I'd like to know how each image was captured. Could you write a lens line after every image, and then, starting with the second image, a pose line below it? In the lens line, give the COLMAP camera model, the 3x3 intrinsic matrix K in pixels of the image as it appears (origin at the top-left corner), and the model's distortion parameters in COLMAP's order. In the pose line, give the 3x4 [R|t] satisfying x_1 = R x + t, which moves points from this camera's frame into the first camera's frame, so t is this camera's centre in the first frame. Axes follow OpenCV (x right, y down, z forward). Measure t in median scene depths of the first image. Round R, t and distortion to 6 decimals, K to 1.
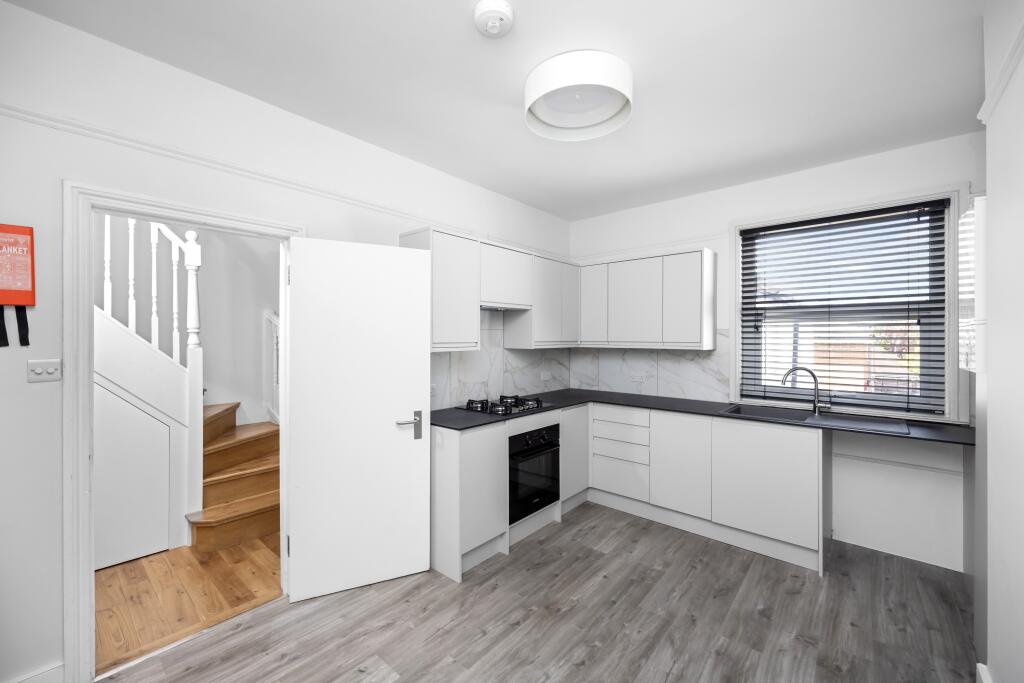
lens RADIAL K [[409.5, 0, 512.0], [0, 409.5, 341.5], [0, 0, 1]] dist [-0.000119, -0.000181]
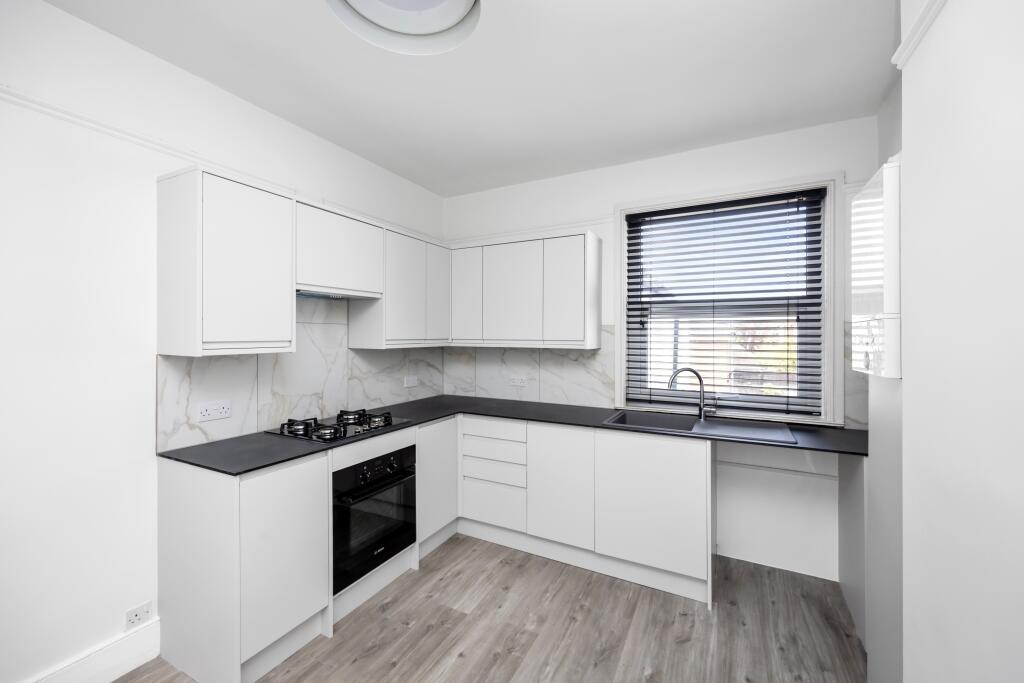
lens RADIAL K [[409.5, 0, 512.0], [0, 409.5, 341.5], [0, 0, 1]] dist [-0.000119, -0.000181]
pose [[0.972481, -0.003269, 0.232960, 0.128419], [0.001787, 0.999977, 0.006572, -0.001372], [-0.232976, -0.005975, 0.972464, 0.225271]]
